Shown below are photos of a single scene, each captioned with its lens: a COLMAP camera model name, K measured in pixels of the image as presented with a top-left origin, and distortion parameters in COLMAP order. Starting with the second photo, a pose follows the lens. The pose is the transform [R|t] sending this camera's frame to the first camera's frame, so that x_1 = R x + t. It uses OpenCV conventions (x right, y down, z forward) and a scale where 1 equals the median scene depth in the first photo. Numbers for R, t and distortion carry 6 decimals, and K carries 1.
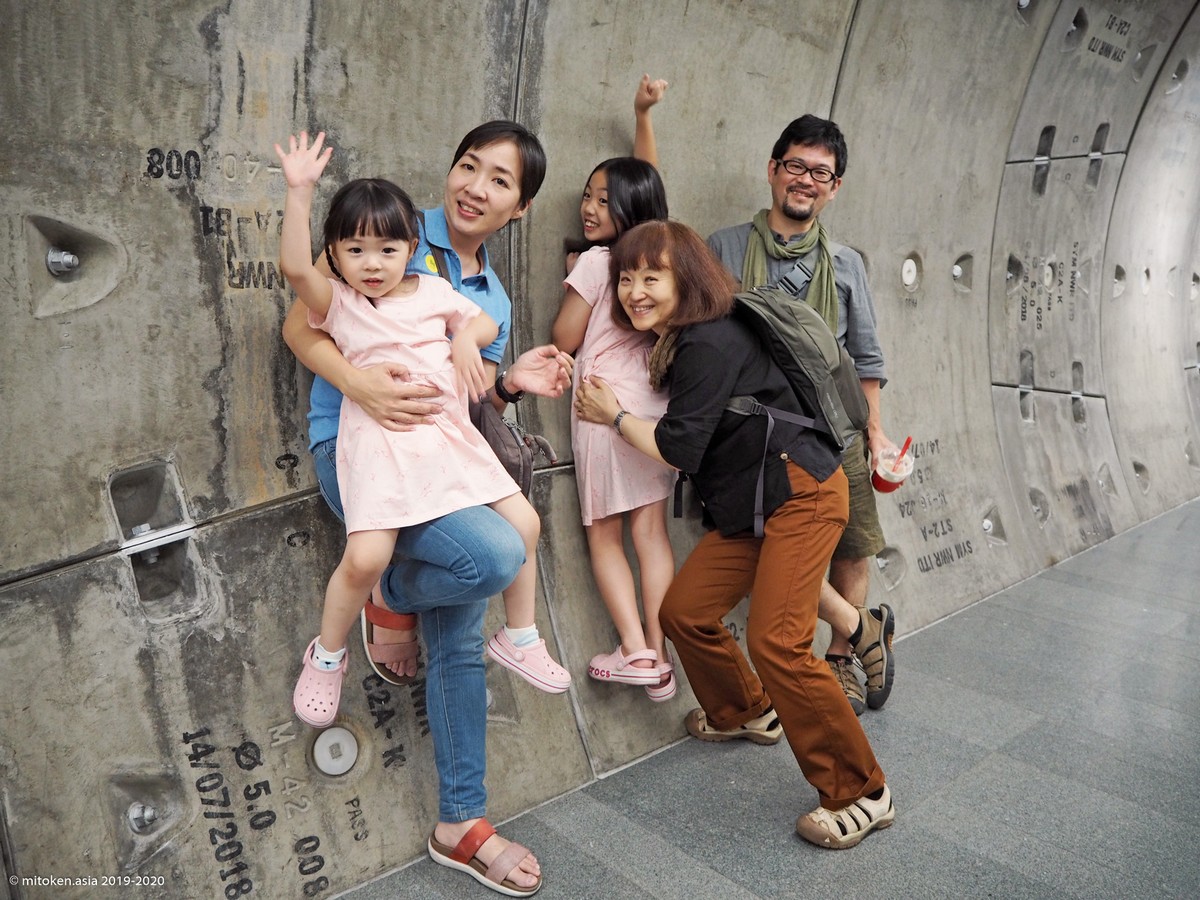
lens RADIAL K [[976.5, 0, 598.9], [0, 976.5, 450.4], [0, 0, 1]] dist [-0.003307, 0.006440]
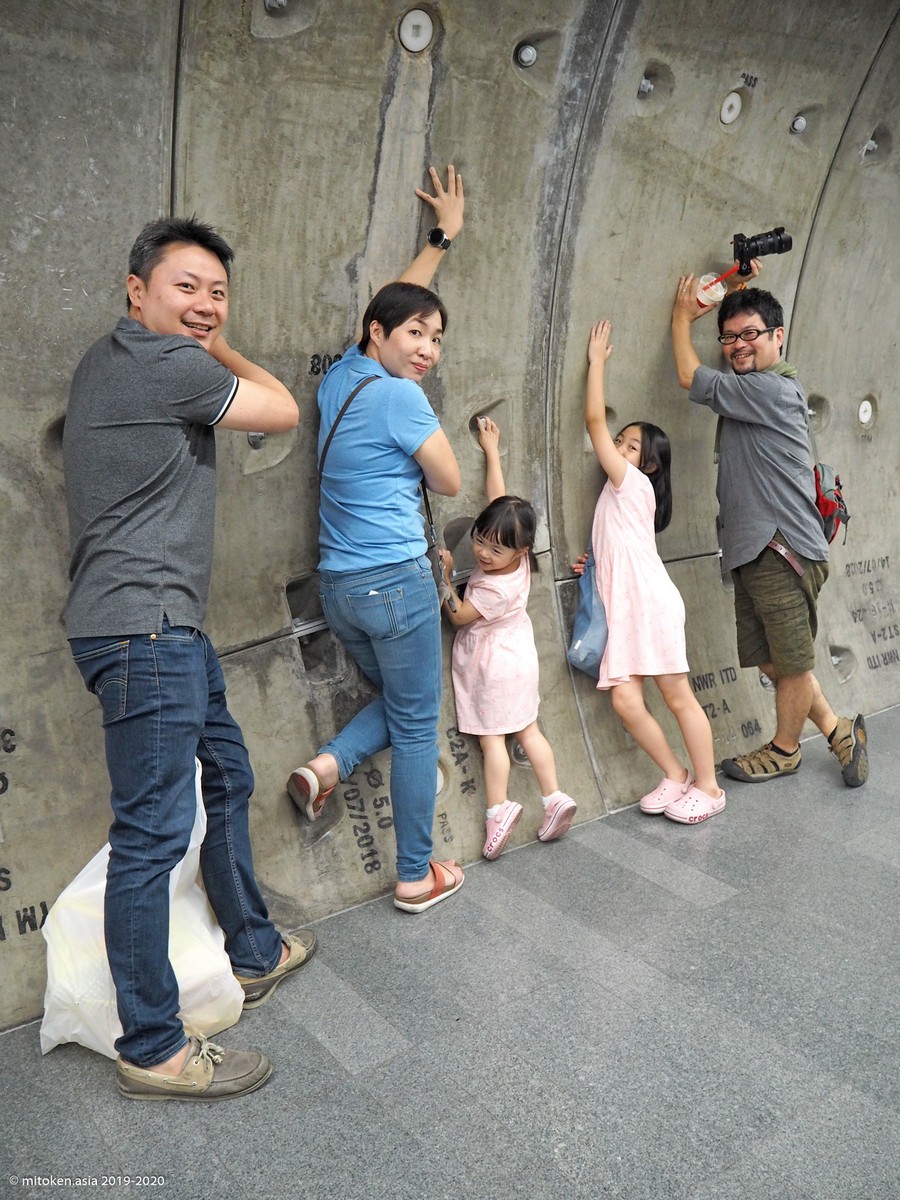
lens RADIAL K [[1065.0, 0, 451.1], [0, 1065.0, 602.4], [0, 0, 1]] dist [-0.023116, 0.000024]
pose [[0.996811, 0.008448, -0.079347, -0.125208], [-0.005164, 0.999125, 0.041512, -0.011030], [0.079628, -0.040970, 0.995982, -0.536119]]
